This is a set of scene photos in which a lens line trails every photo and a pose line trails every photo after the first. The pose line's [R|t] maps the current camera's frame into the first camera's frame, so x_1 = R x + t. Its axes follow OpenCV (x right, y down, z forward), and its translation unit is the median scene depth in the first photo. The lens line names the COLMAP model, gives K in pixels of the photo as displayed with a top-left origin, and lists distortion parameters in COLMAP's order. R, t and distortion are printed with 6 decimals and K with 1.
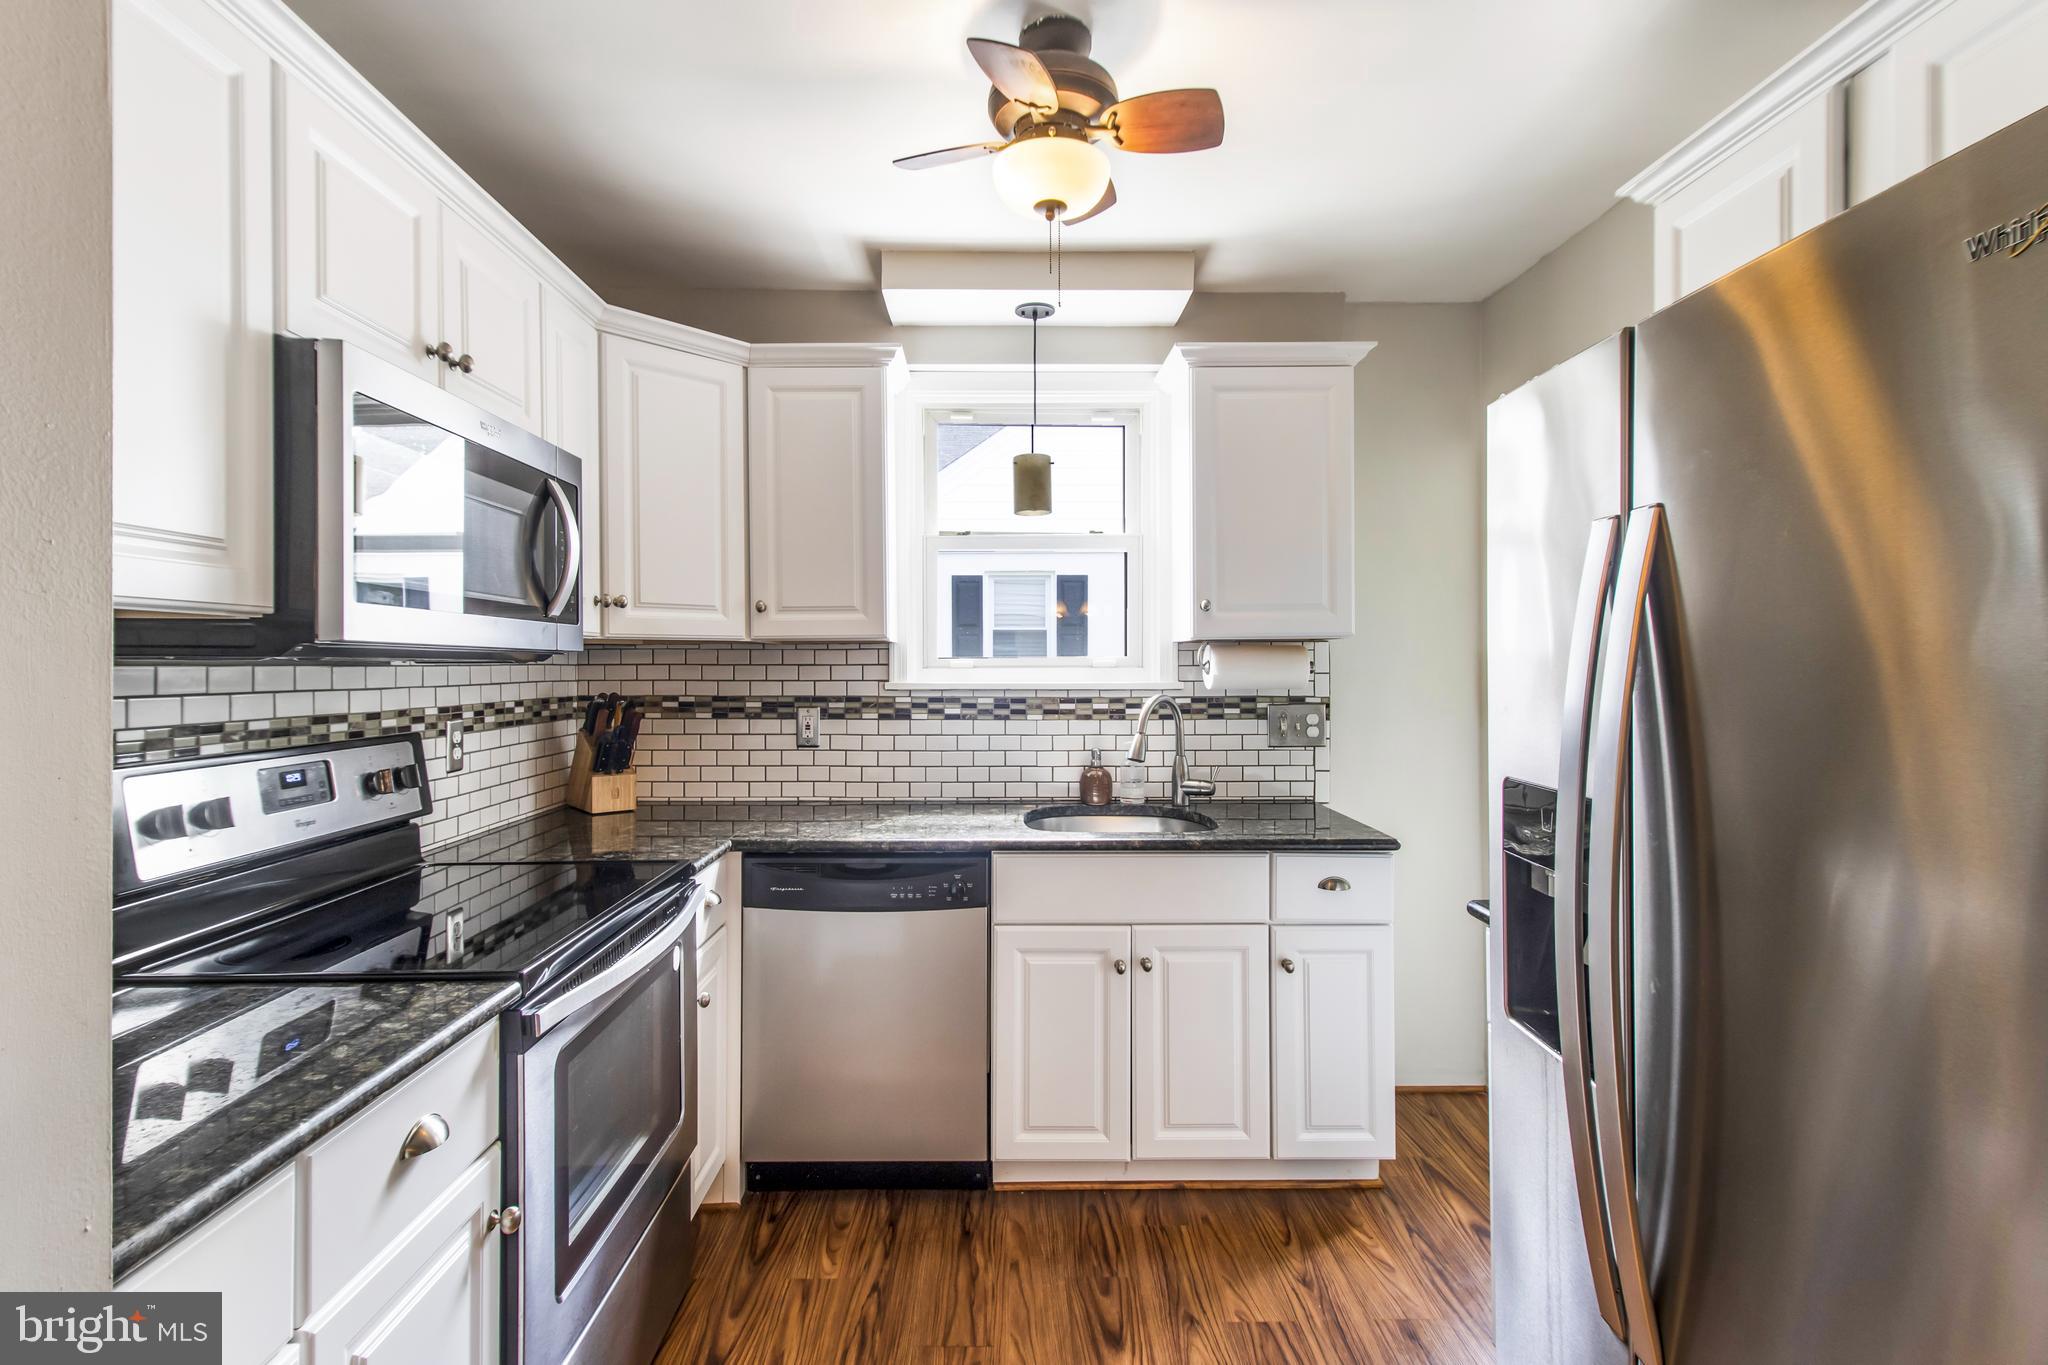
lens RADIAL K [[988.9, 0, 1018.5], [0, 988.9, 670.1], [0, 0, 1]] dist [0.027585, -0.000704]
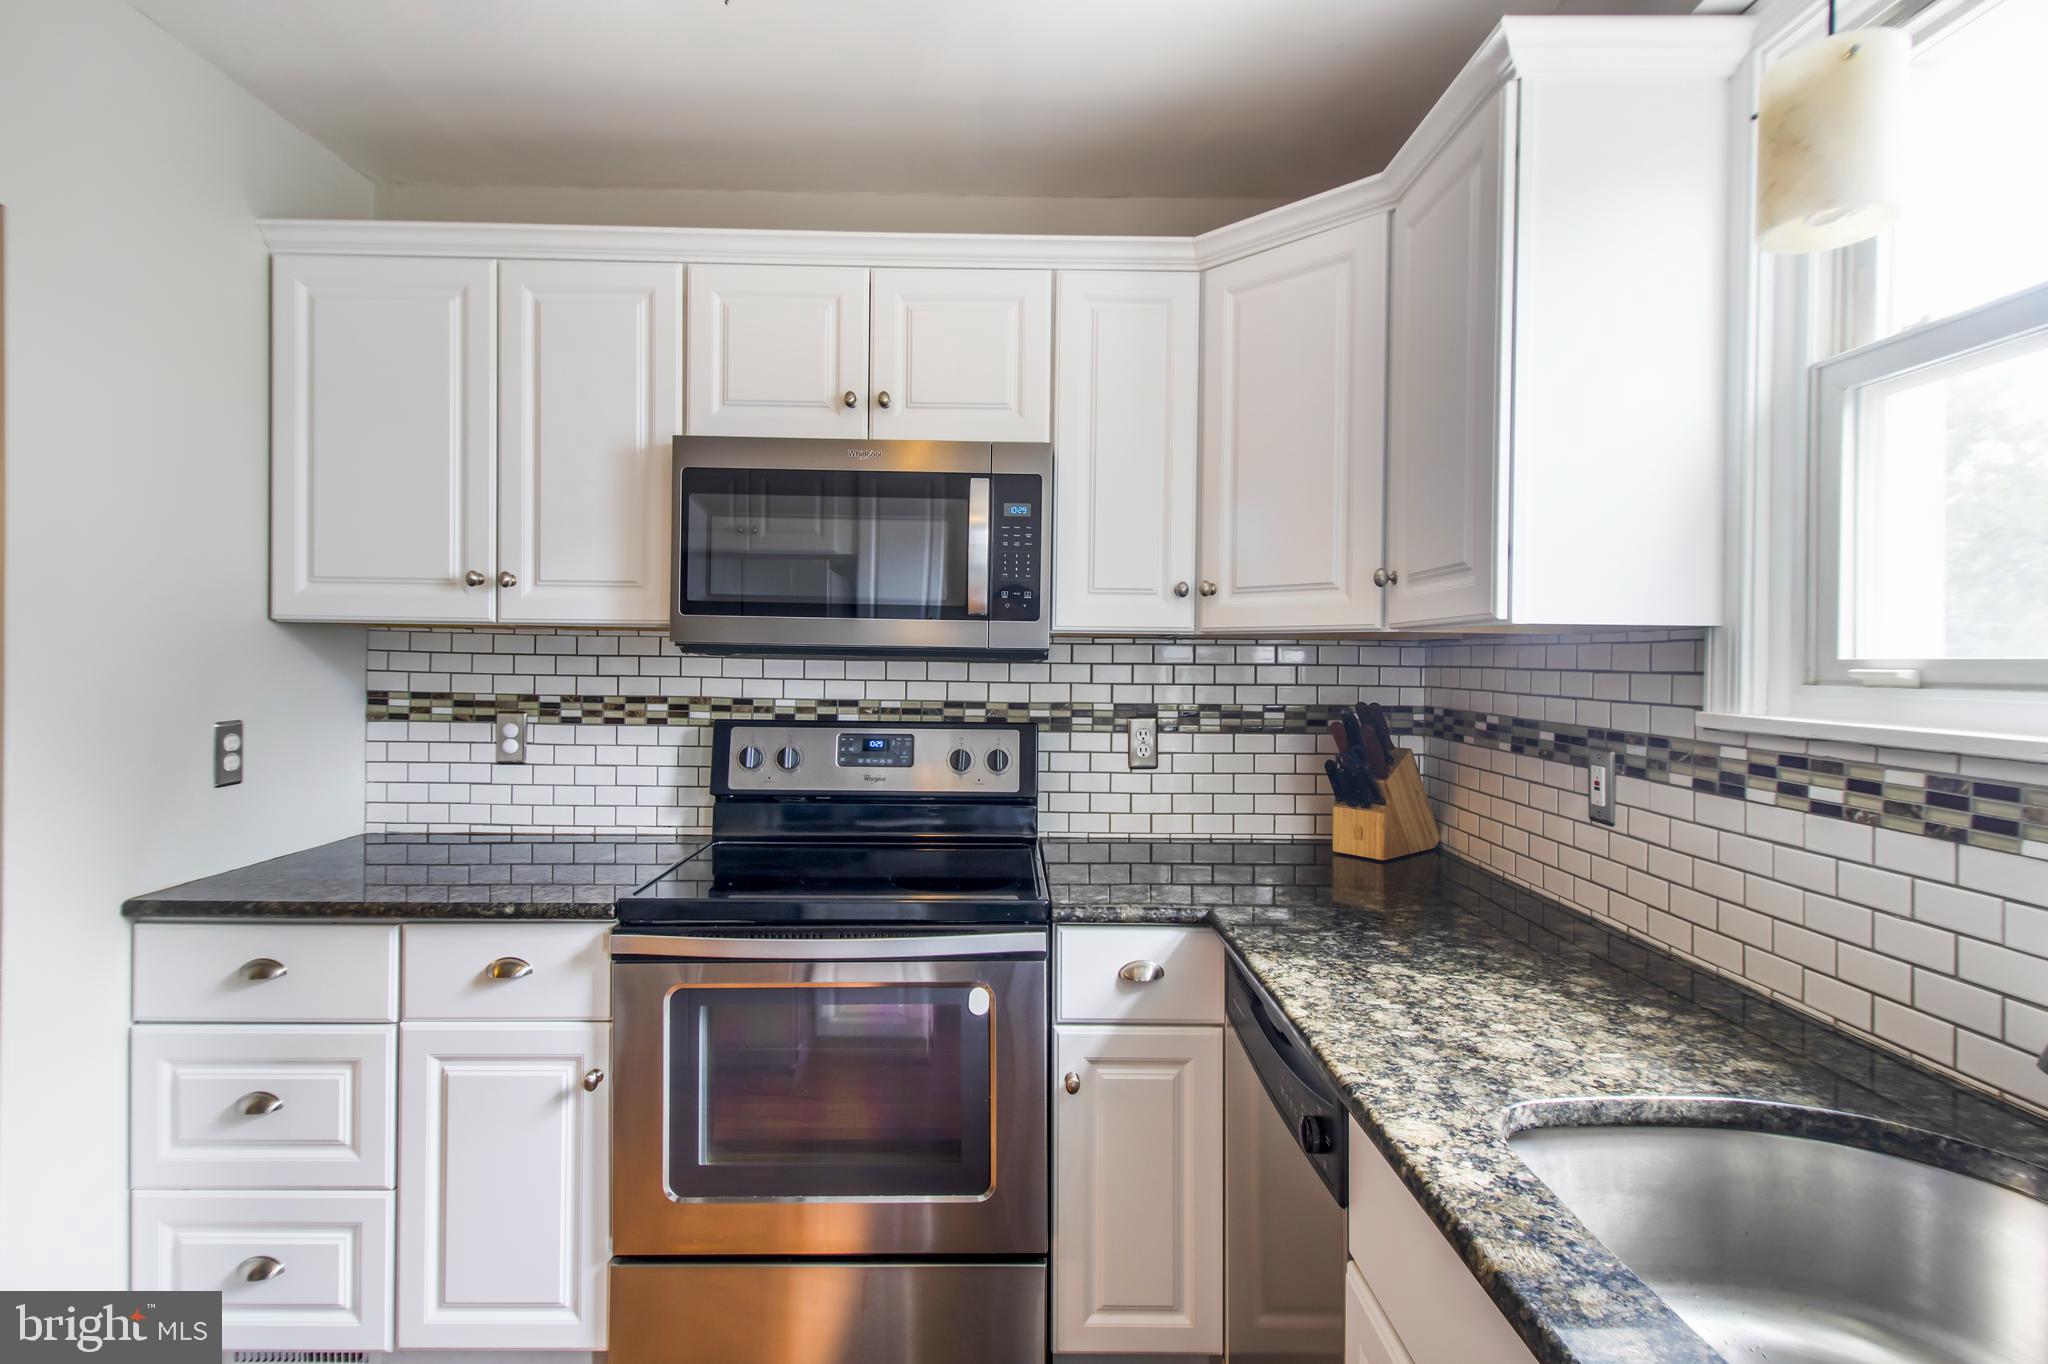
lens RADIAL K [[988.9, 0, 1018.5], [0, 988.9, 669.6], [0, 0, 1]] dist [0.027585, -0.000704]
pose [[-0.015795, 0.012970, -0.999791, 0.378641], [-0.018391, 0.999743, 0.013260, -0.008685], [0.999706, 0.018596, -0.015552, 0.759436]]
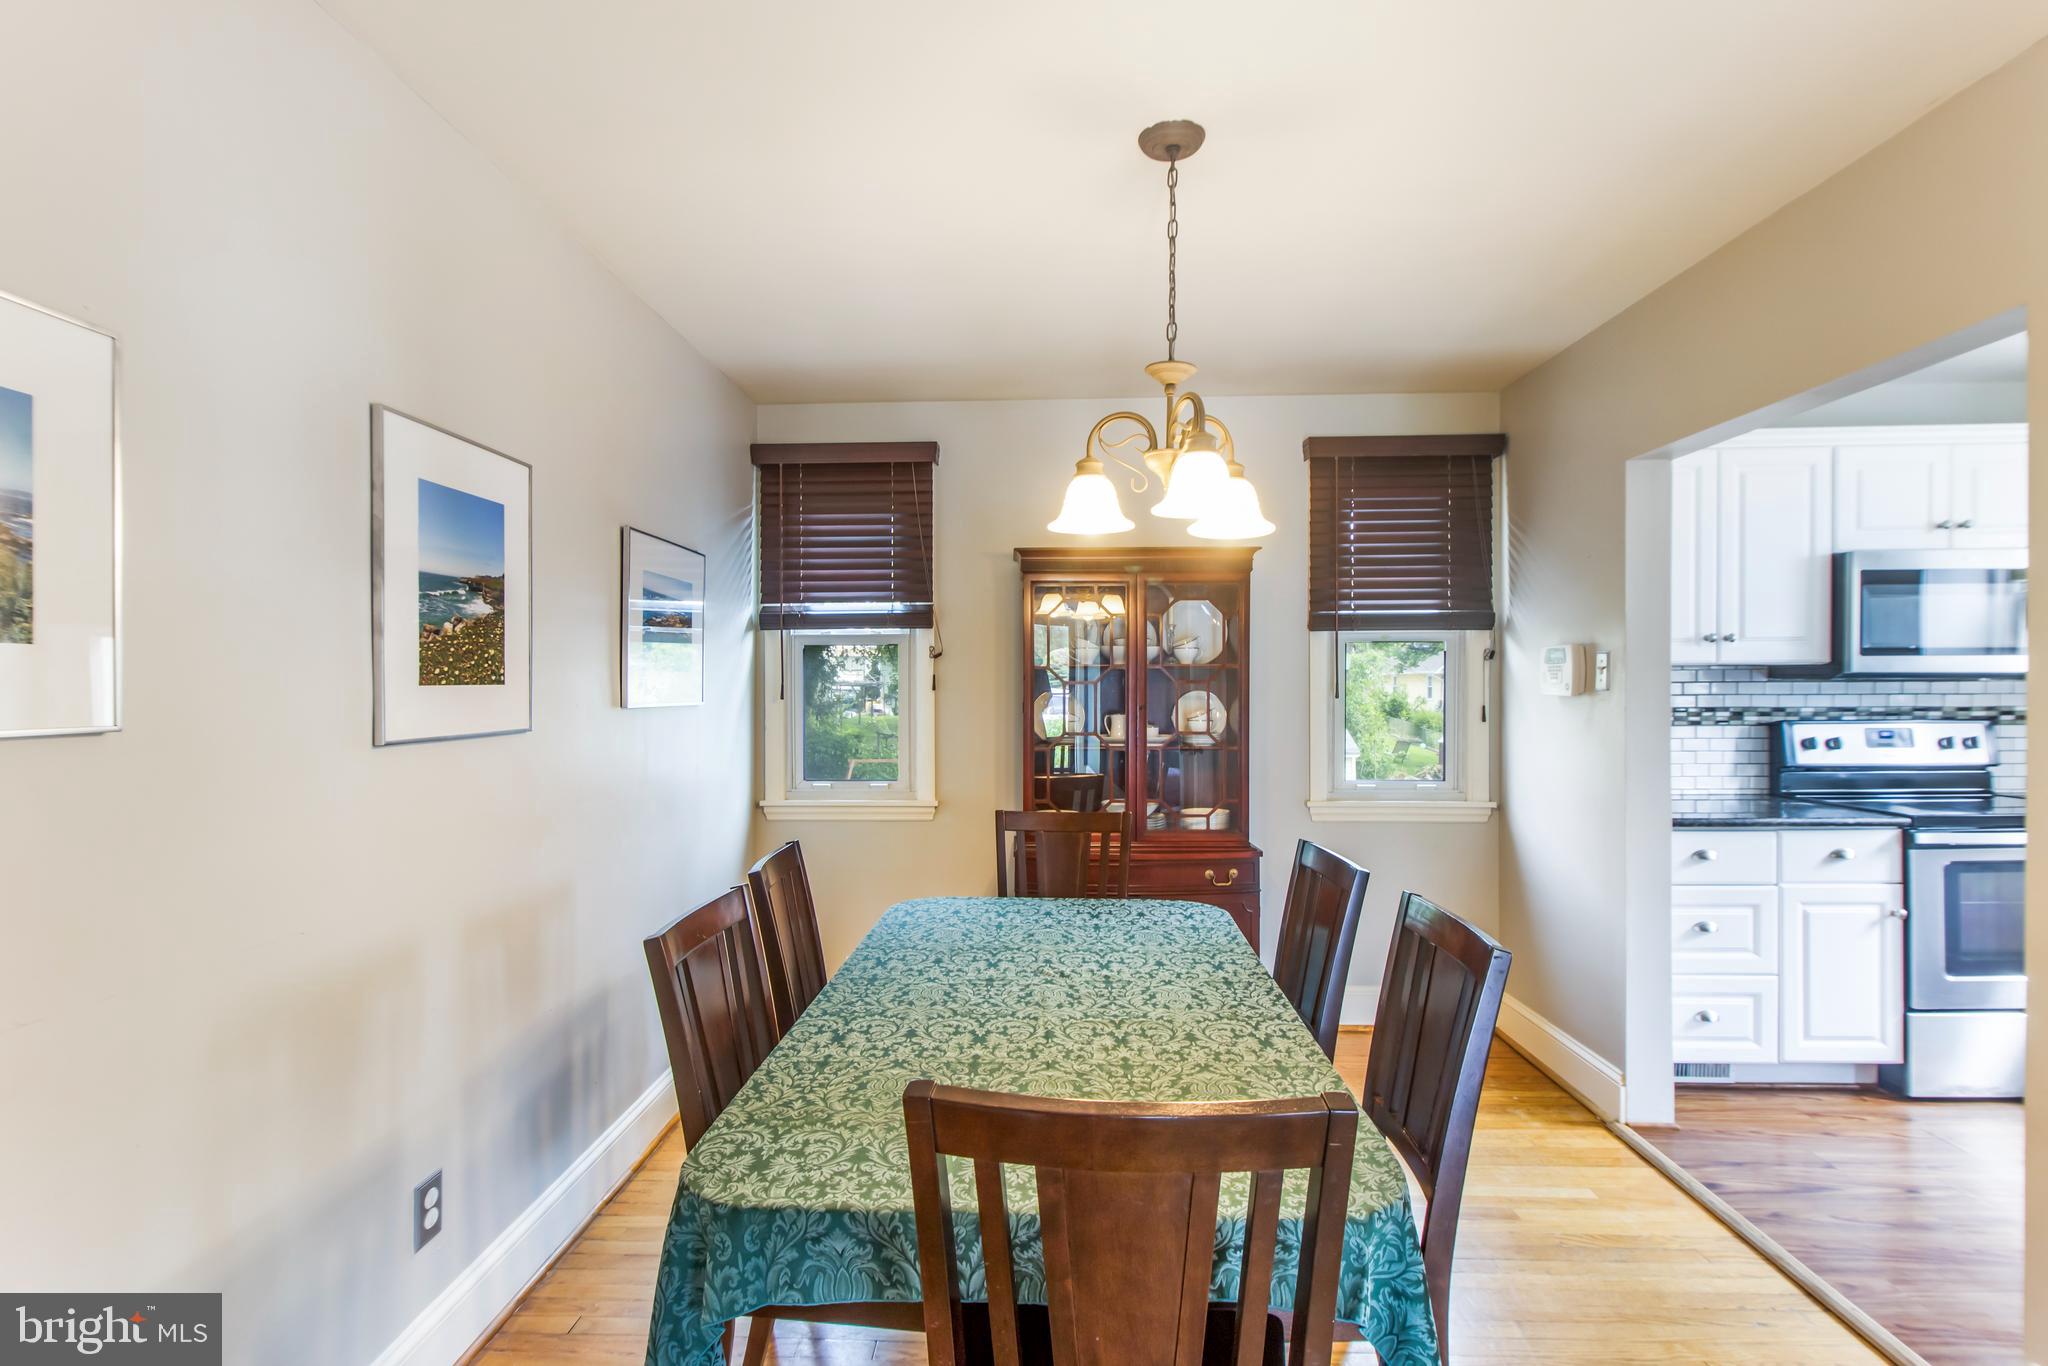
lens RADIAL K [[990.1, 0, 1020.8], [0, 990.1, 697.1], [0, 0, 1]] dist [0.032015, -0.014618]
pose [[-0.060077, 0.009829, -0.998145, 0.964512], [0.001899, 0.999951, 0.009732, 0.002549], [0.998192, -0.001311, -0.060093, -0.452911]]
